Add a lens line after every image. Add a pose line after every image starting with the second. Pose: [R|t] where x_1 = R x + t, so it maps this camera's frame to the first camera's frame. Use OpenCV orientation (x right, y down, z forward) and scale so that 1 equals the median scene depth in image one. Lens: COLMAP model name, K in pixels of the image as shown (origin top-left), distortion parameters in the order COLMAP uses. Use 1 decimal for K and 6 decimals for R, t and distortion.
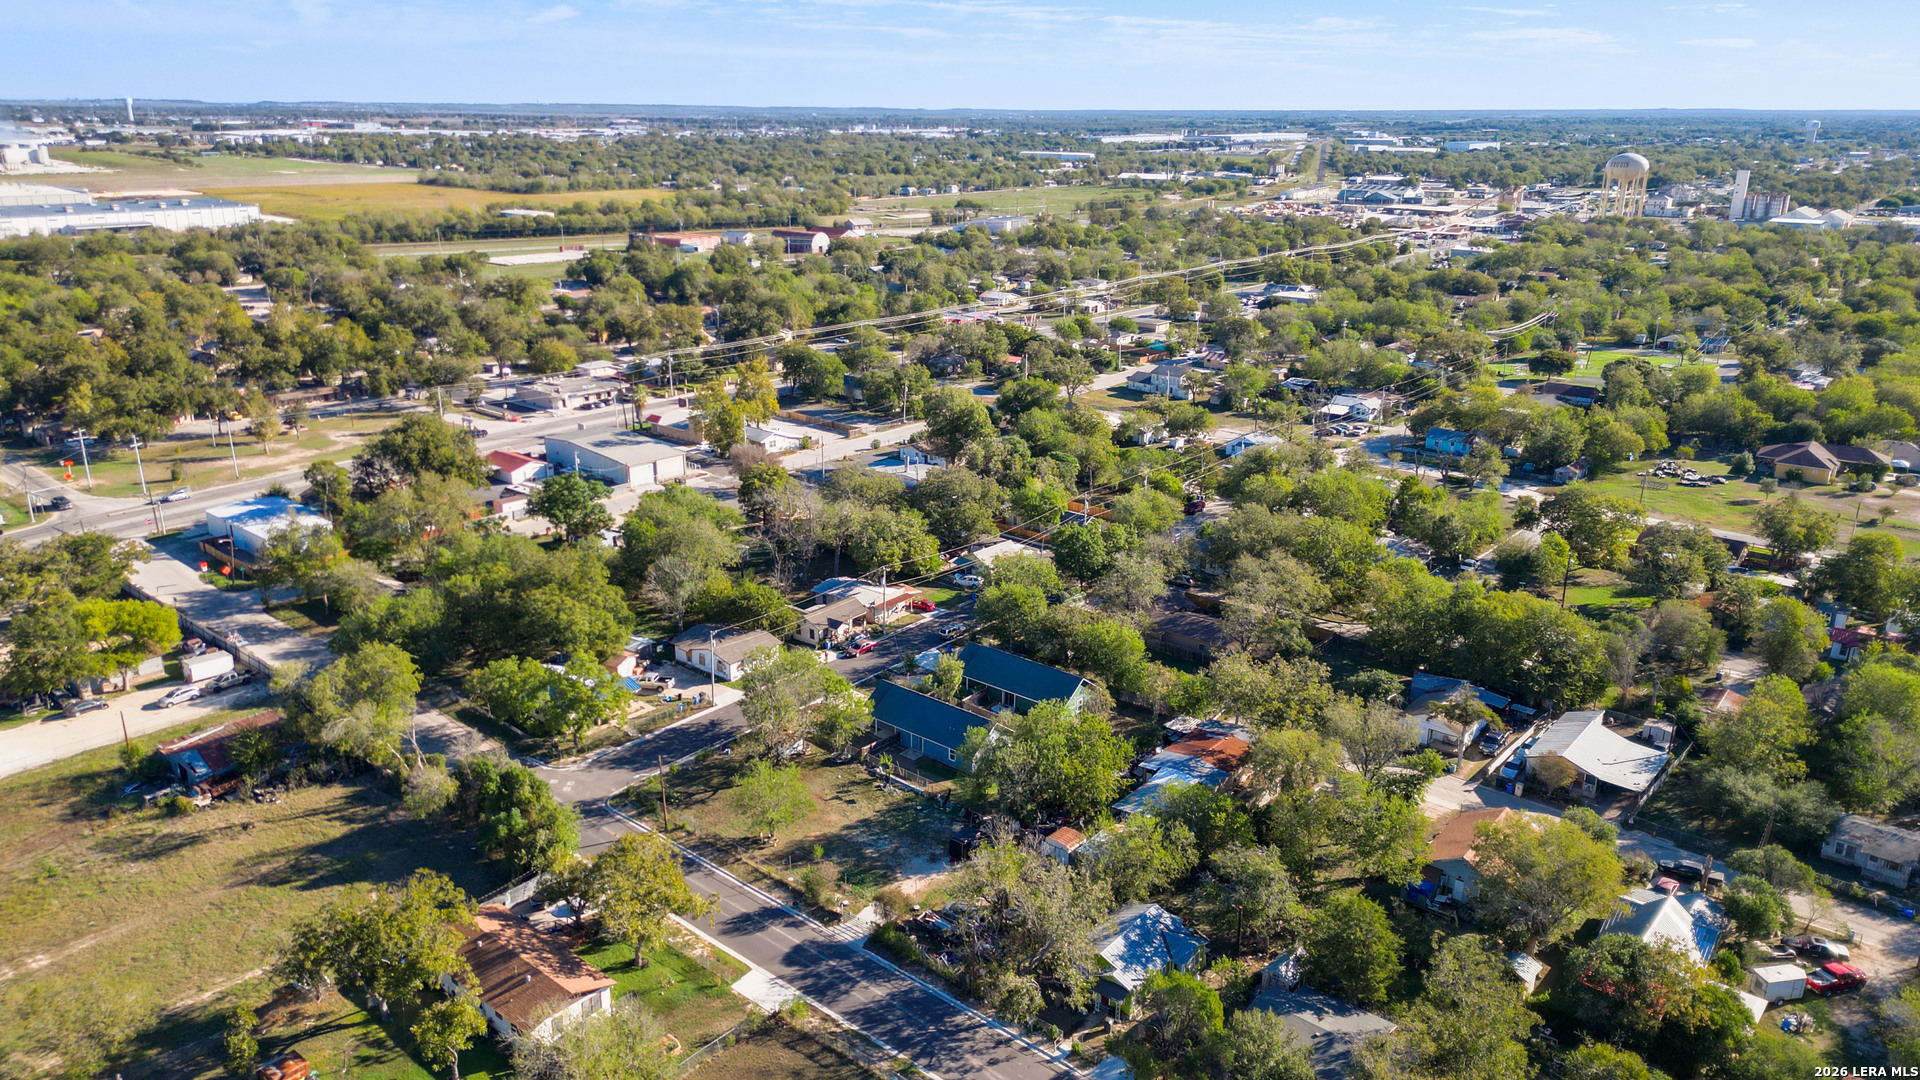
lens RADIAL K [[1304.2, 0, 951.5], [0, 1304.2, 537.0], [0, 0, 1]] dist [0.076570, -0.084762]
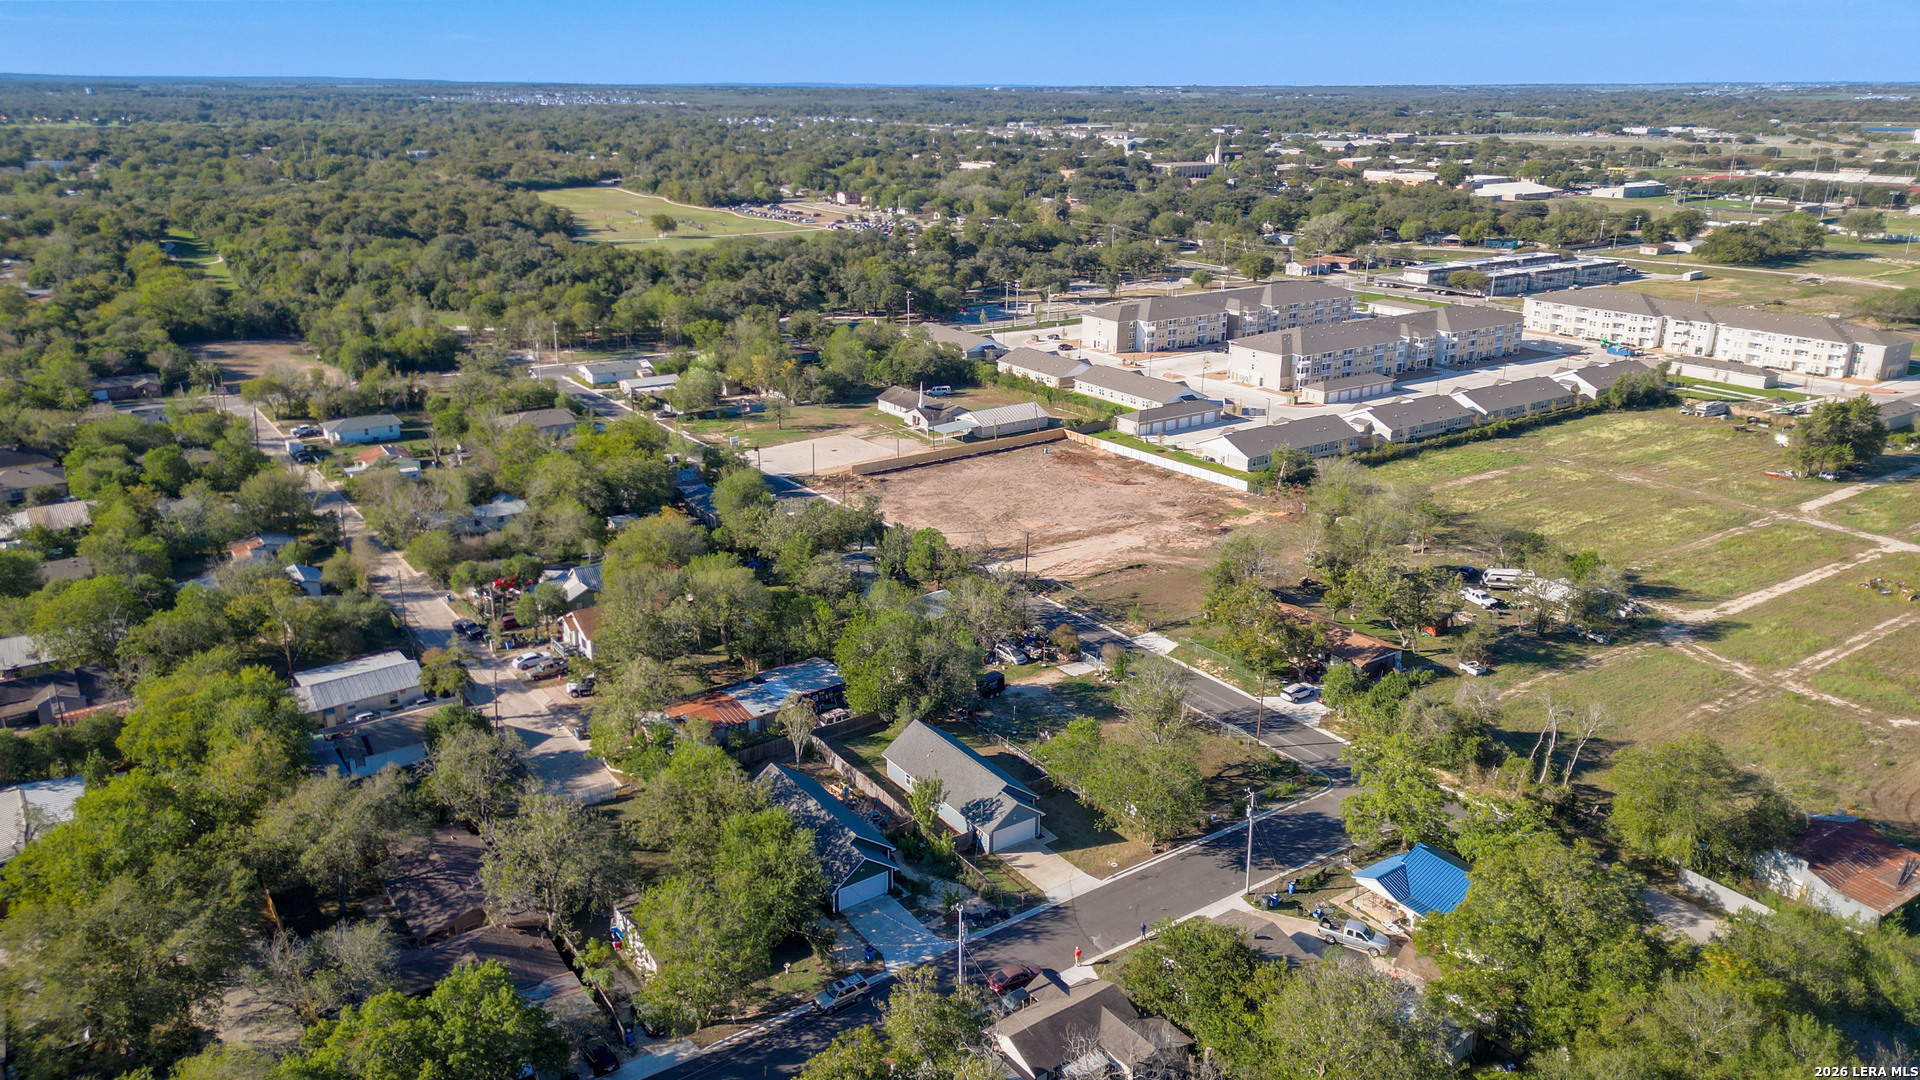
lens RADIAL K [[1335.4, 0, 949.8], [0, 1335.4, 539.7], [0, 0, 1]] dist [0.154282, -0.323120]
pose [[-0.967307, -0.087814, 0.237920, -0.190839], [0.070853, 0.807207, 0.586000, -0.481727], [-0.243510, 0.583699, -0.774596, 1.554826]]
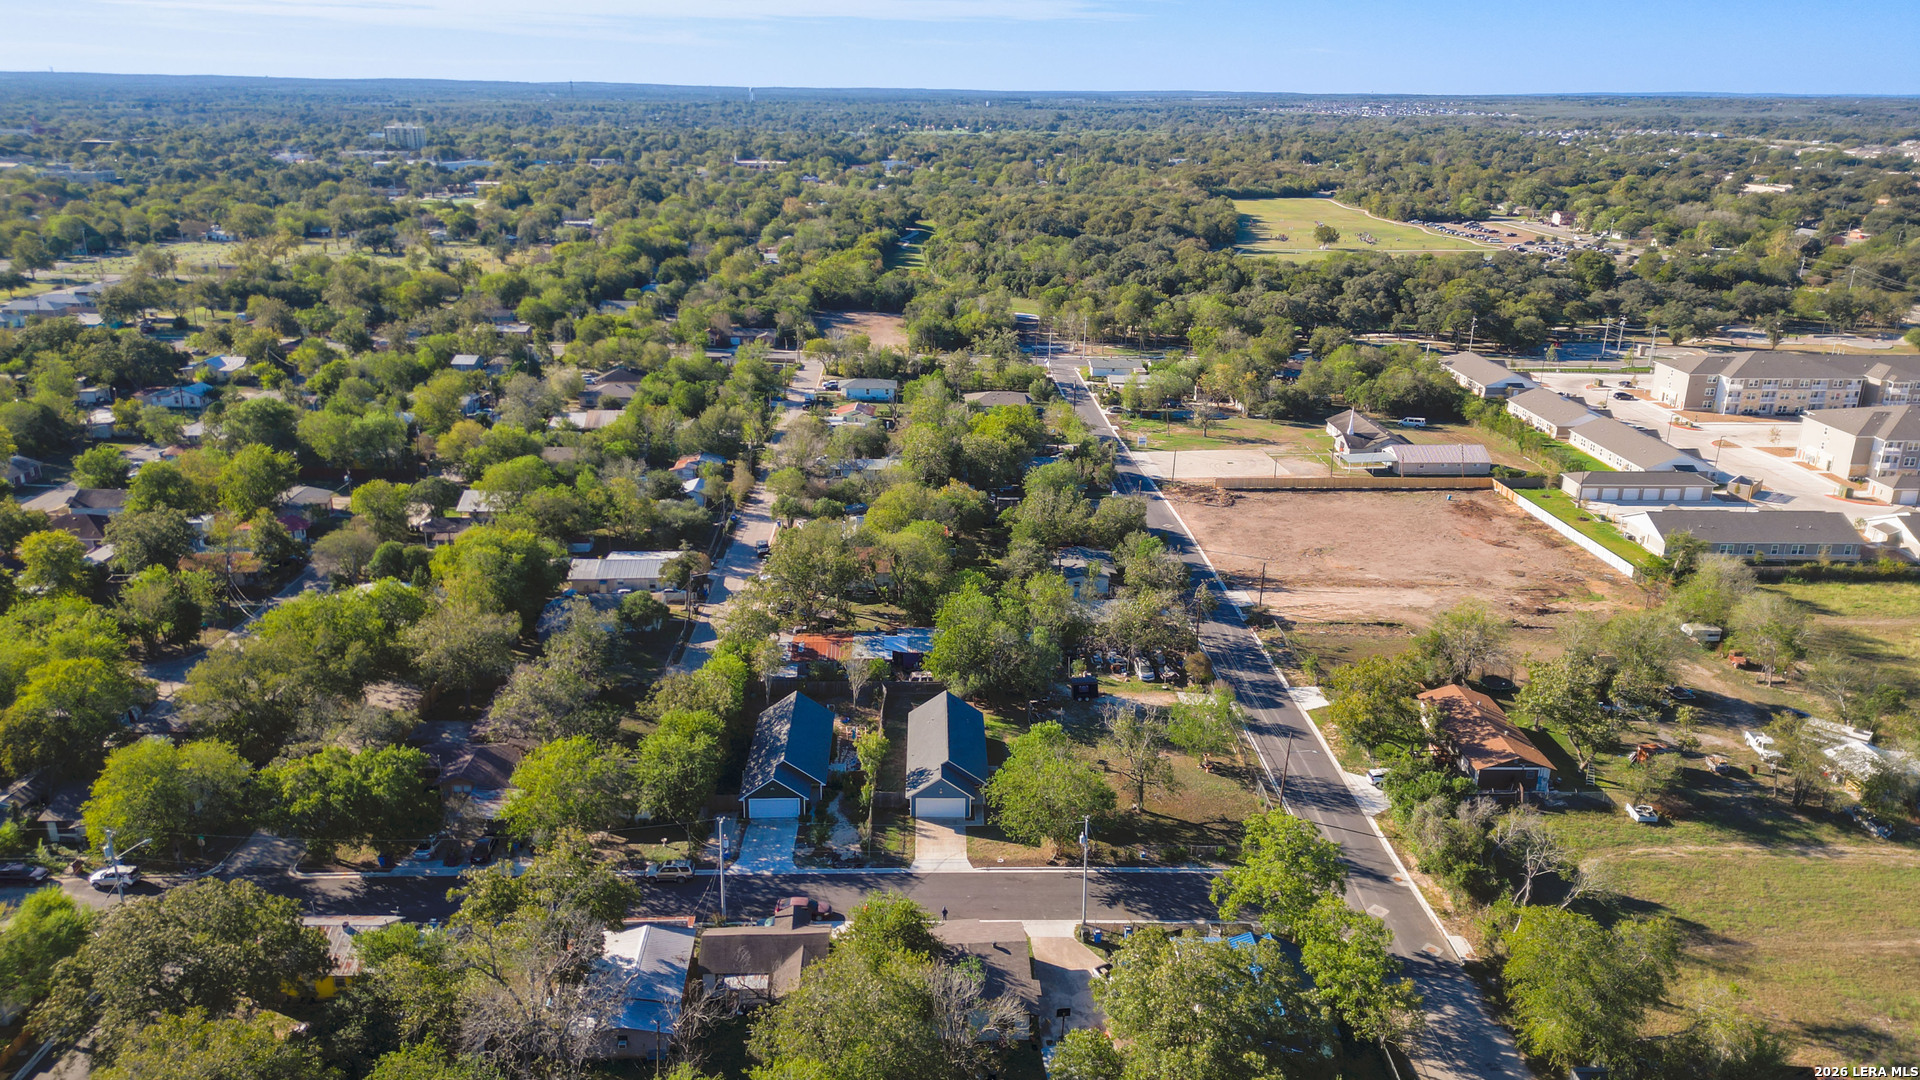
lens RADIAL K [[1339.5, 0, 950.8], [0, 1339.5, 539.6], [0, 0, 1]] dist [0.086348, -0.086000]
pose [[-0.669666, -0.245820, 0.700800, -0.609057], [0.214664, 0.839283, 0.499523, -0.430239], [-0.710962, 0.484950, -0.509270, 1.370525]]
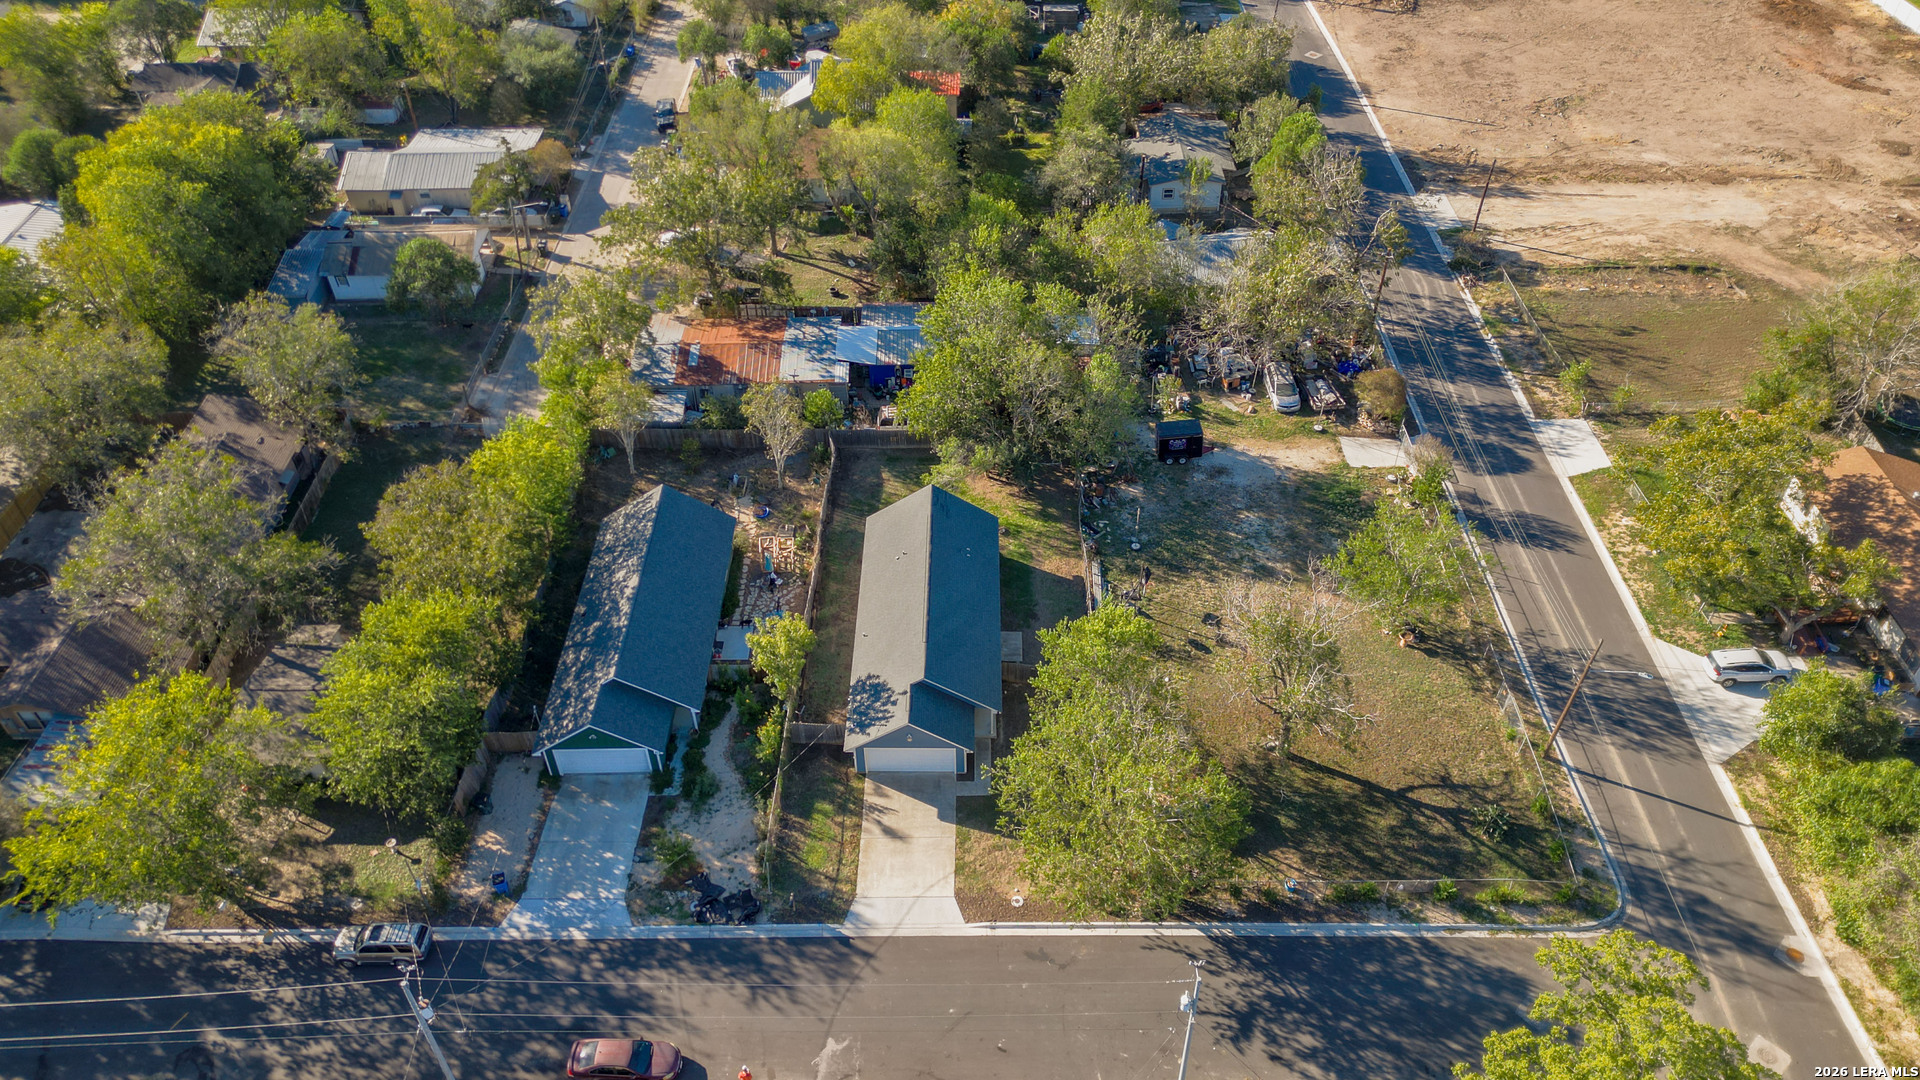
lens RADIAL K [[1336.7, 0, 951.1], [0, 1336.7, 541.5], [0, 0, 1]] dist [0.060592, -0.052524]
pose [[-0.646401, -0.506659, 0.570493, -0.282773], [0.244315, 0.570890, 0.783834, -0.262183], [-0.722825, 0.646051, -0.245239, 1.079049]]
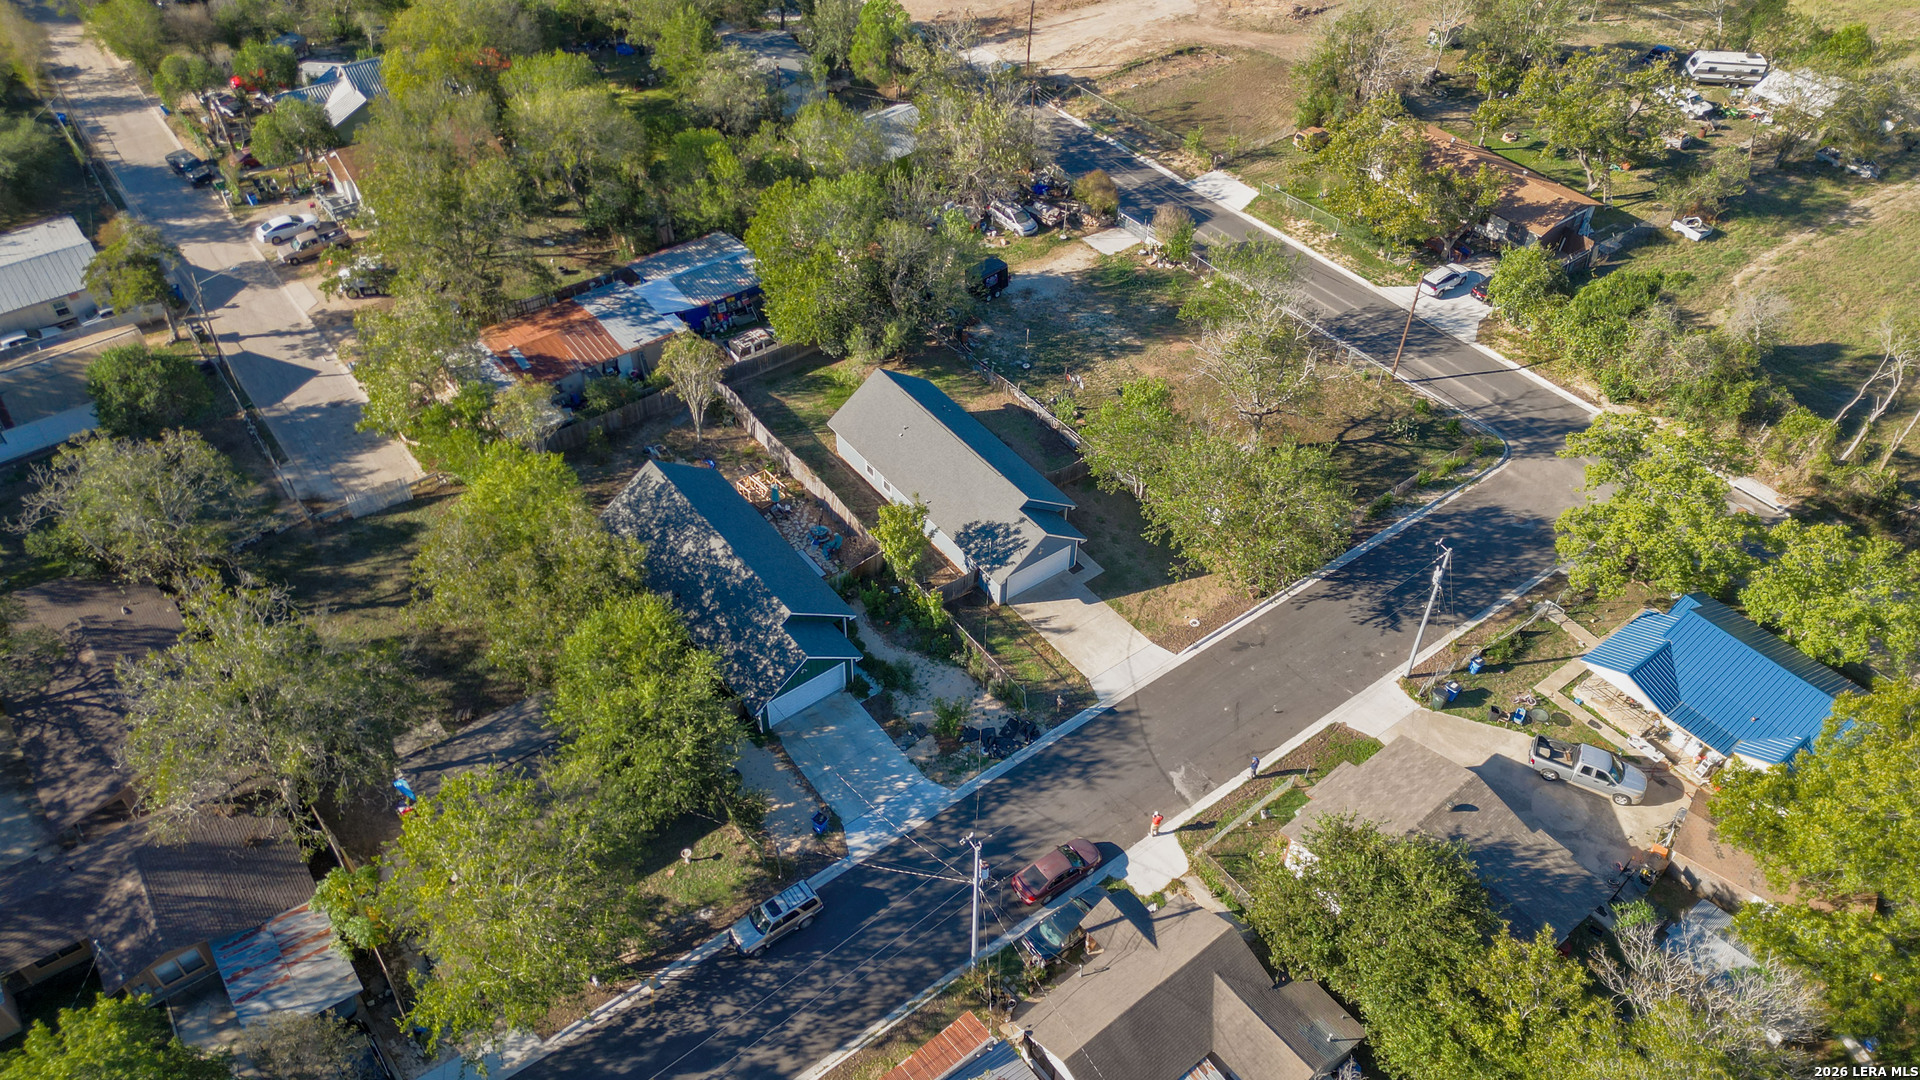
lens RADIAL K [[1339.5, 0, 950.8], [0, 1339.5, 539.6], [0, 0, 1]] dist [0.086348, -0.086000]
pose [[-0.976132, -0.160124, 0.146720, -0.092522], [0.049334, 0.494430, 0.867816, -0.320101], [-0.211501, 0.854342, -0.474729, 1.265875]]
